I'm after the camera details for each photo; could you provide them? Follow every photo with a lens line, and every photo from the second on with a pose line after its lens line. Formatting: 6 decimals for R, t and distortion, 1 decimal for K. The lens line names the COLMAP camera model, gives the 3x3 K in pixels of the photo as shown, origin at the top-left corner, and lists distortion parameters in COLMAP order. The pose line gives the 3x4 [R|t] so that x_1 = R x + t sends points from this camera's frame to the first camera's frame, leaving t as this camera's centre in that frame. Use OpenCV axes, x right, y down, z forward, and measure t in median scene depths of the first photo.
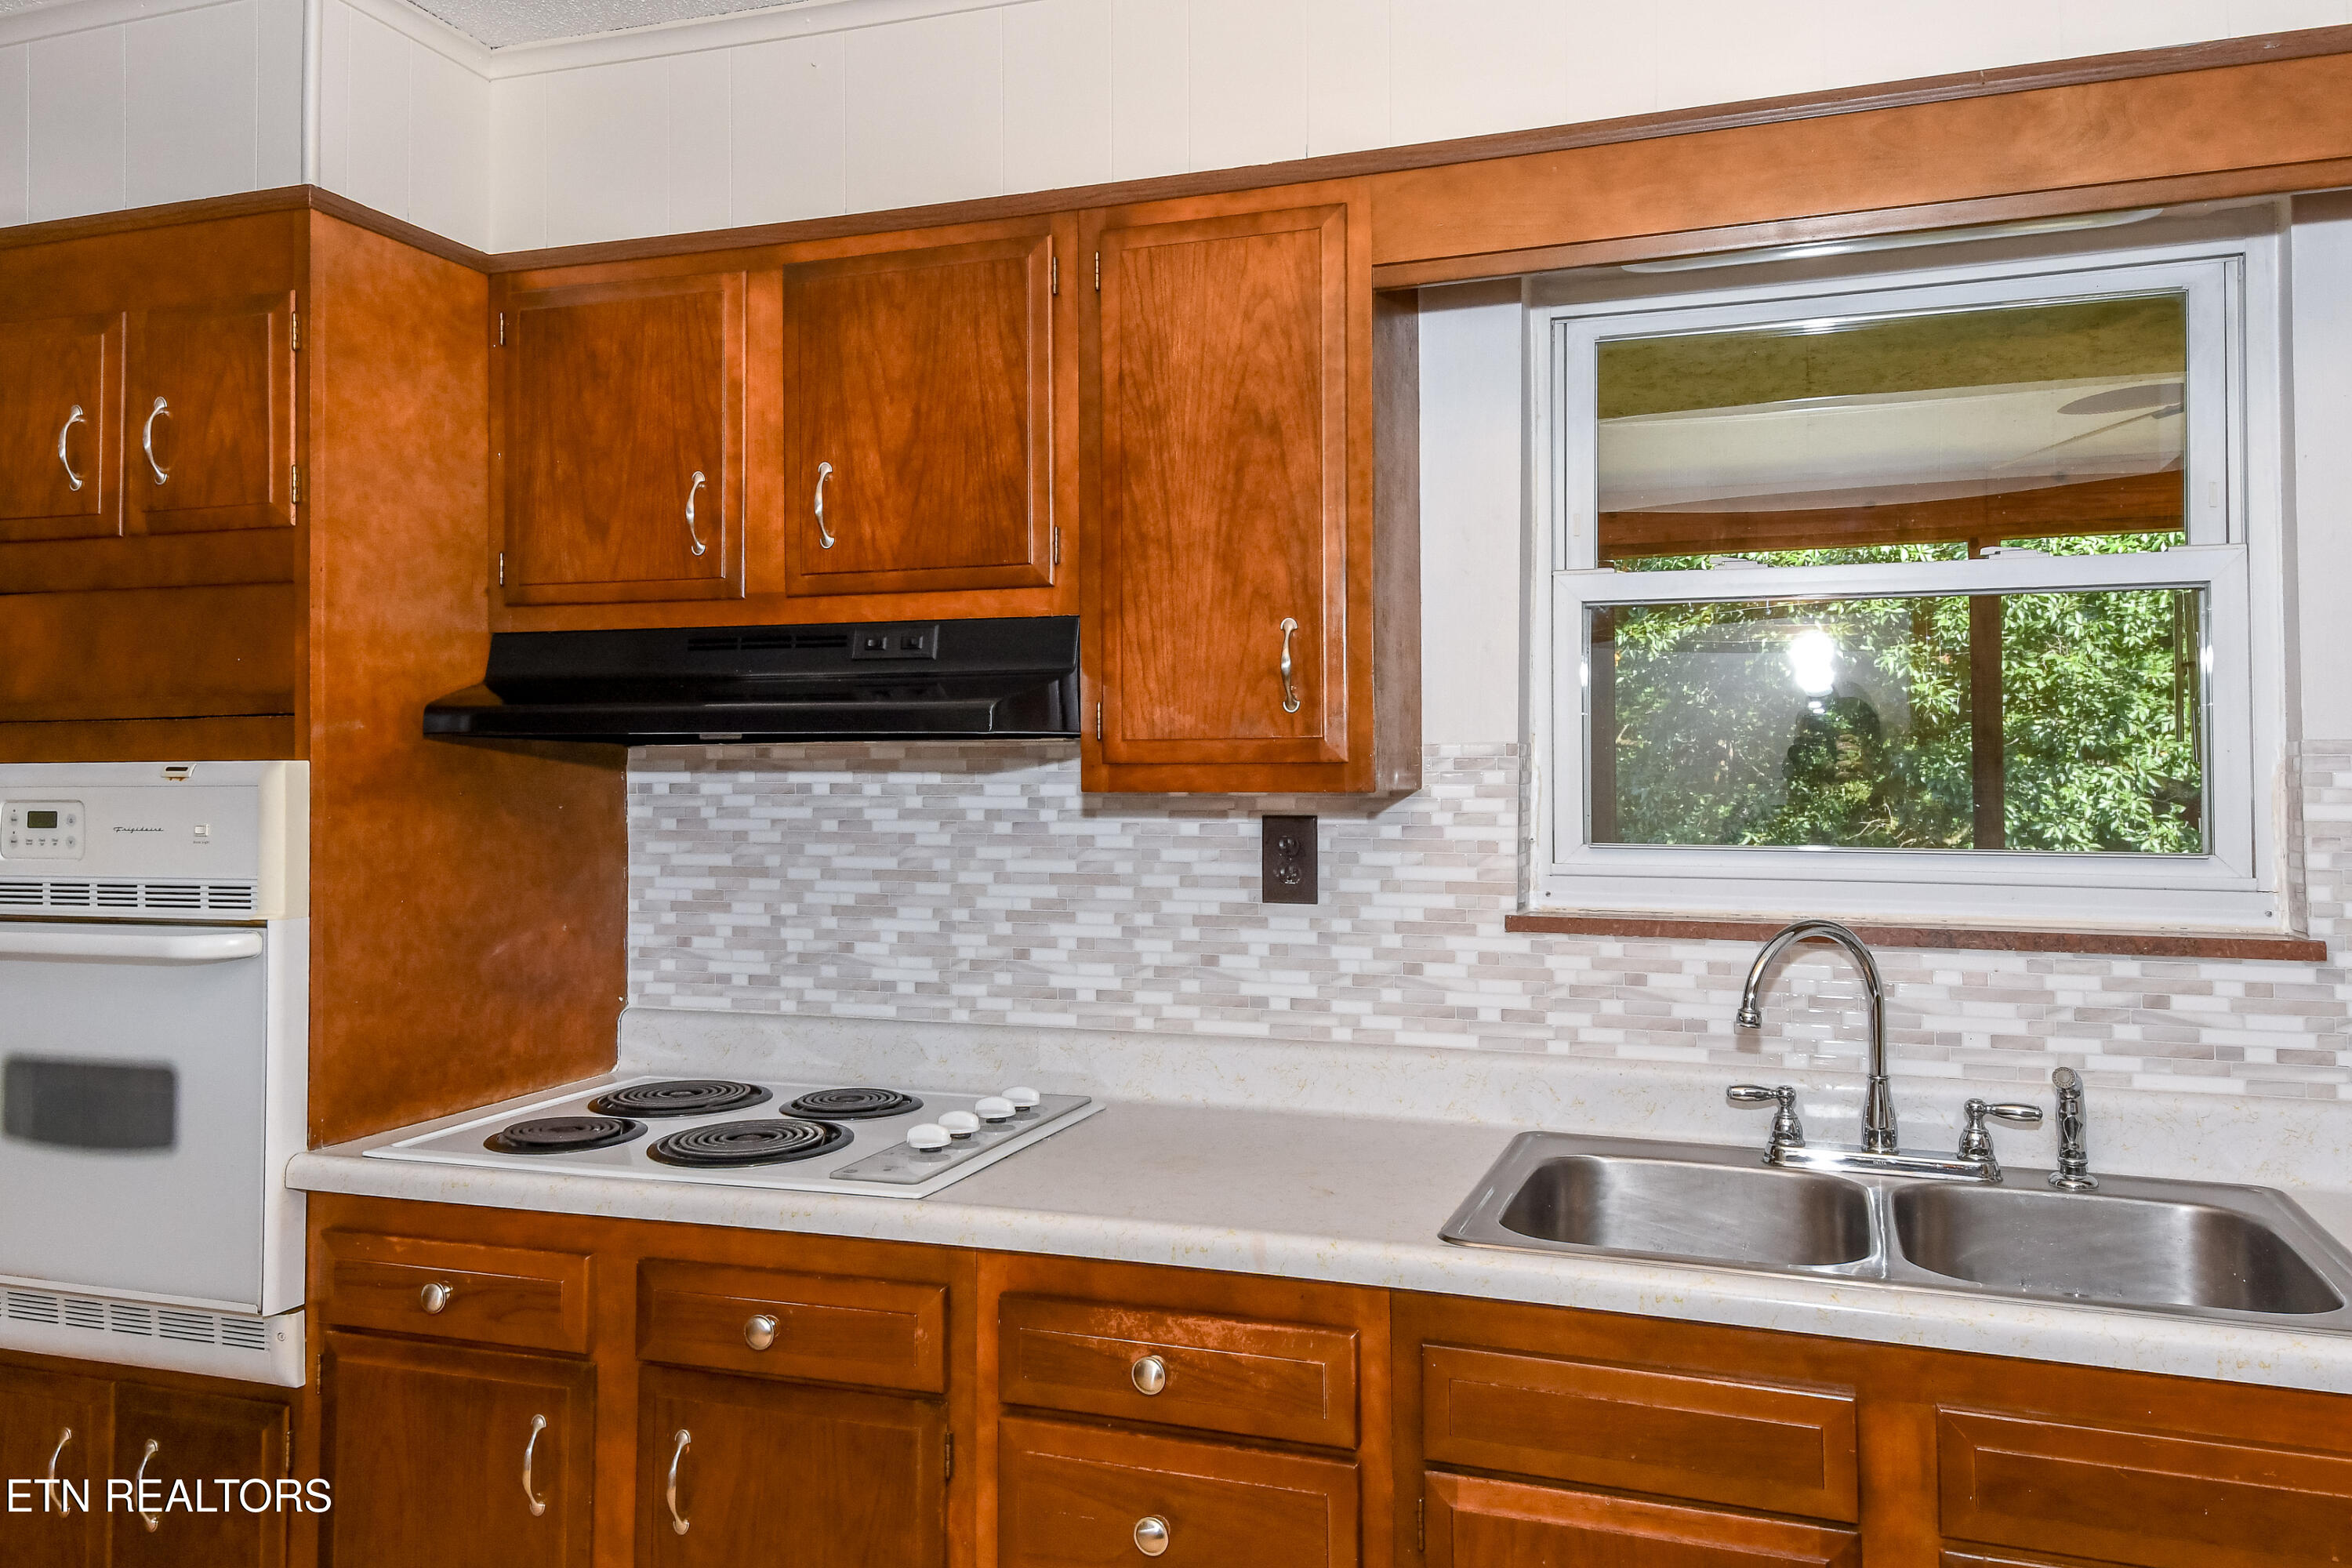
lens RADIAL K [[1620.2, 0, 1080.3], [0, 1620.2, 722.9], [0, 0, 1]] dist [0.074079, -0.051675]
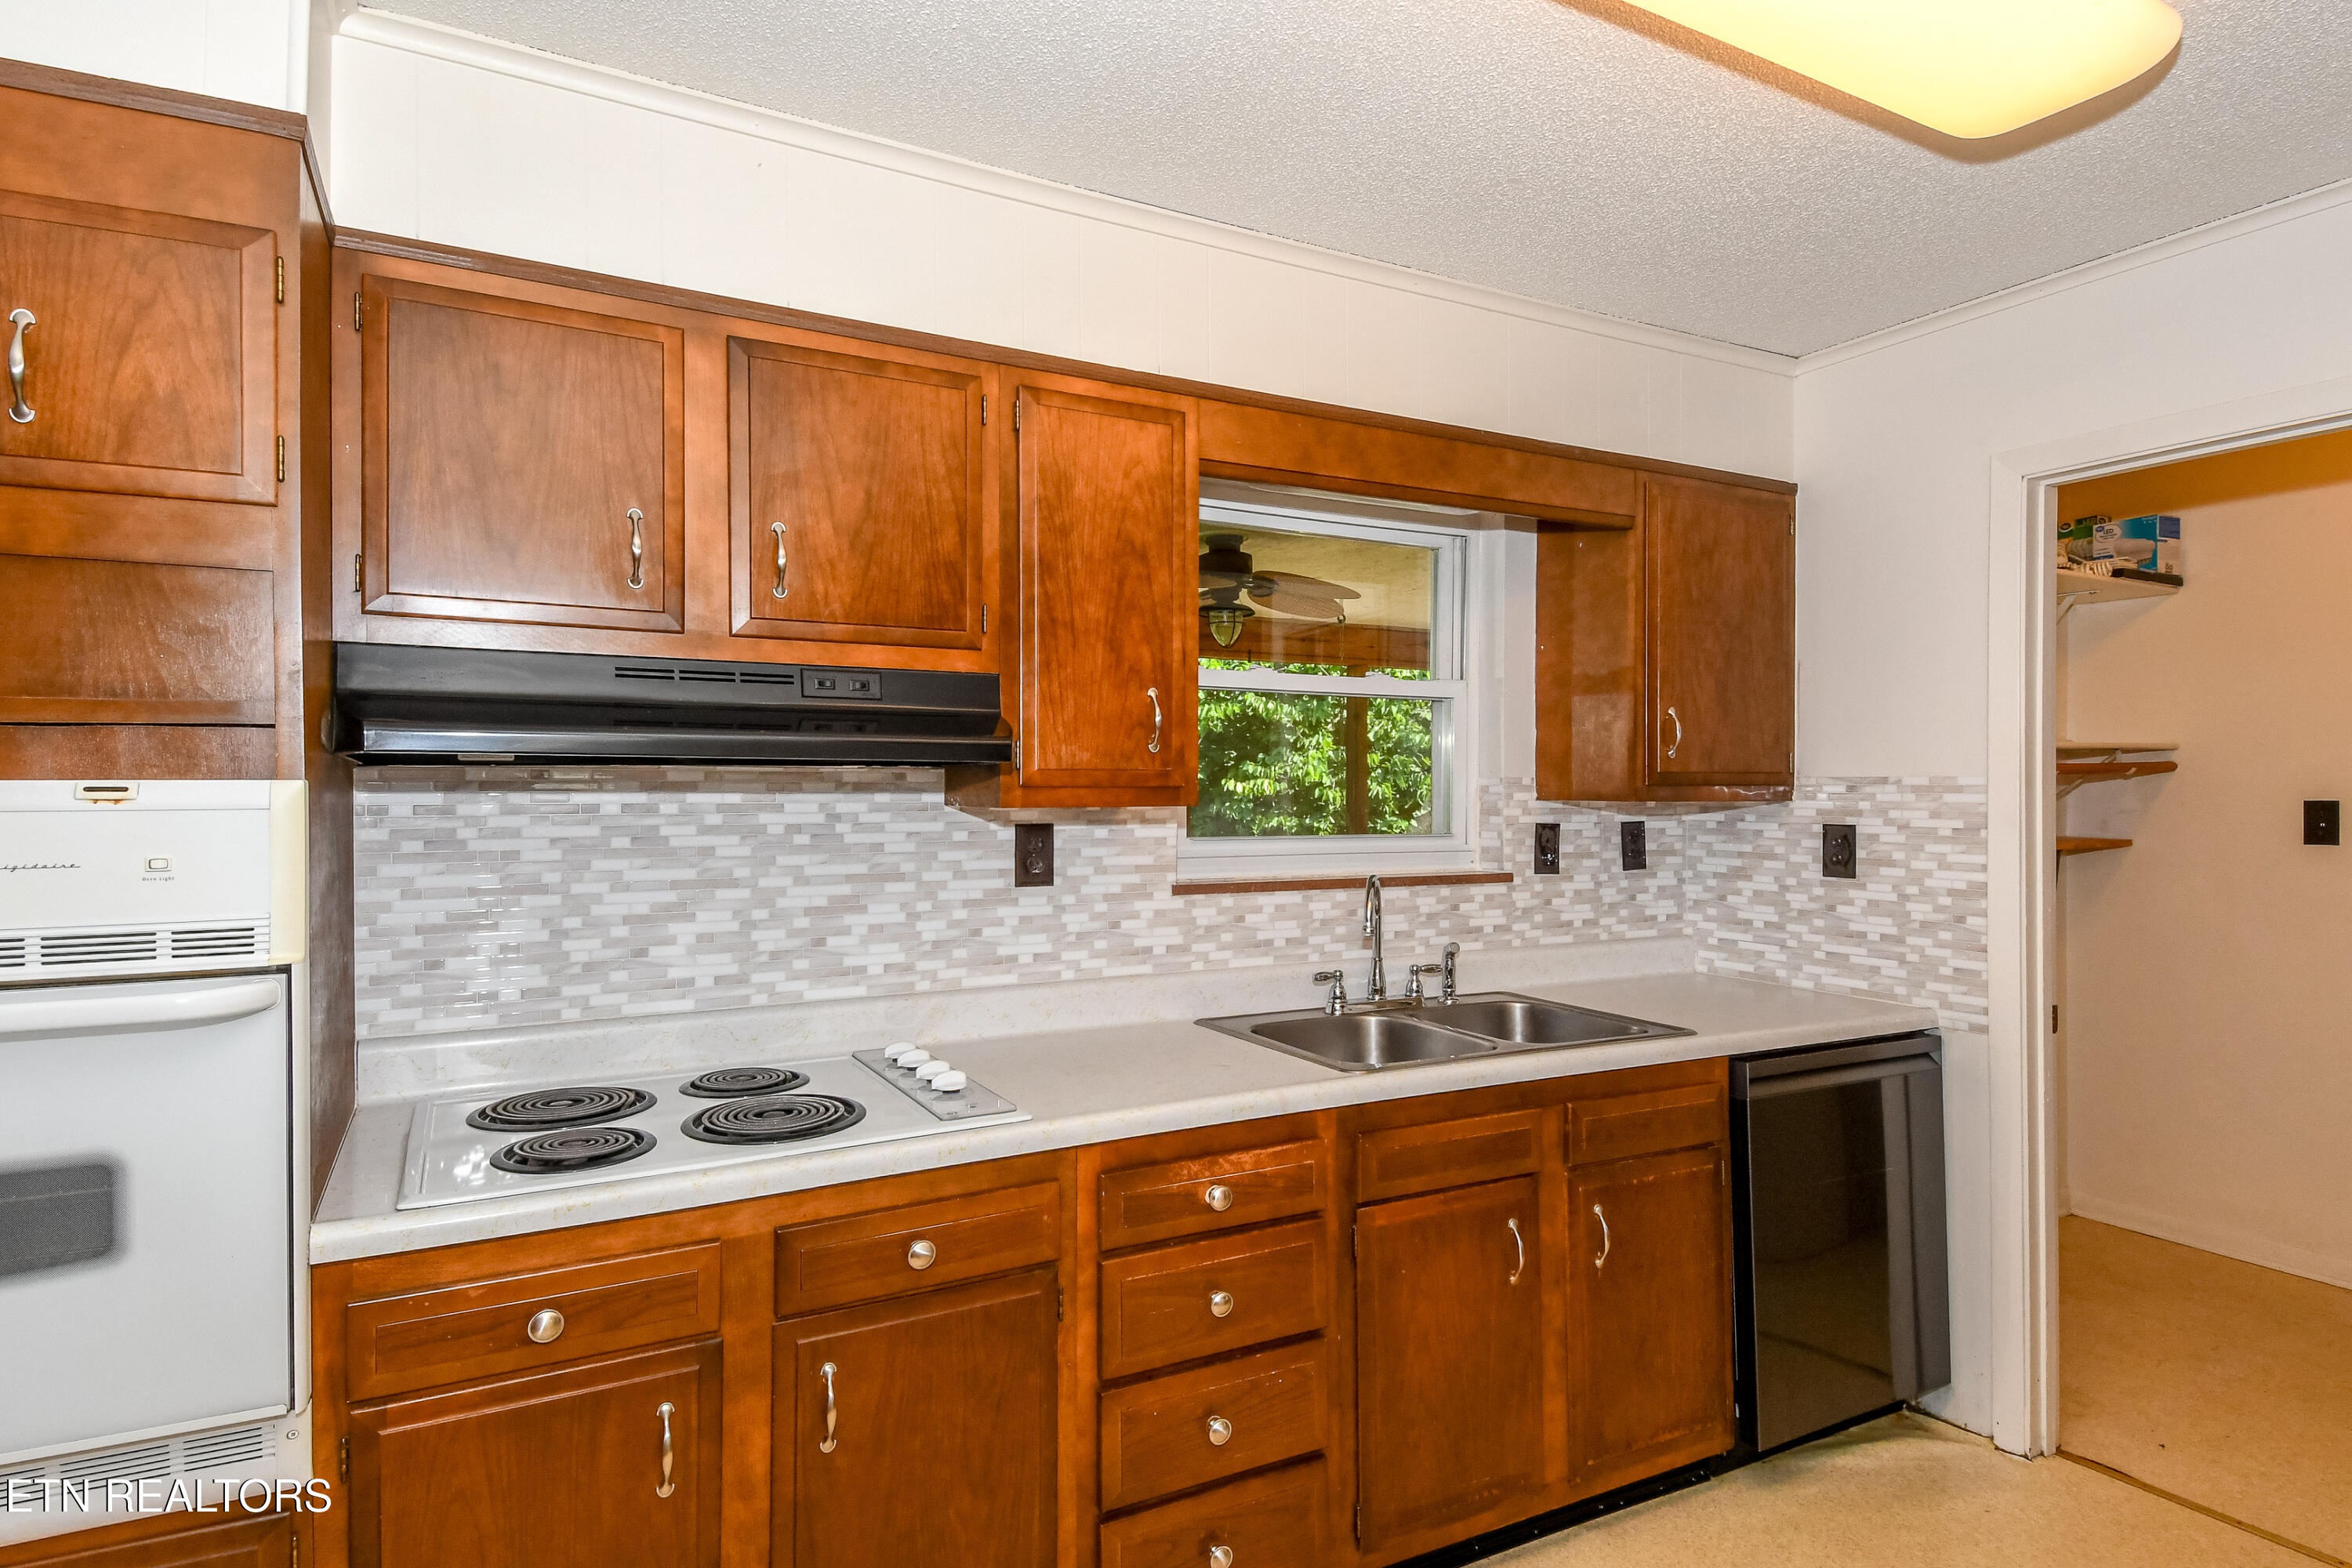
lens RADIAL K [[1230.5, 0, 1189.3], [0, 1230.5, 779.2], [0, 0, 1]] dist [0.068863, -0.051686]
pose [[0.691477, 0.007379, 0.722361, -0.598208], [-0.022500, 0.999683, 0.011327, 0.004196], [-0.722048, -0.024086, 0.691424, 0.188207]]
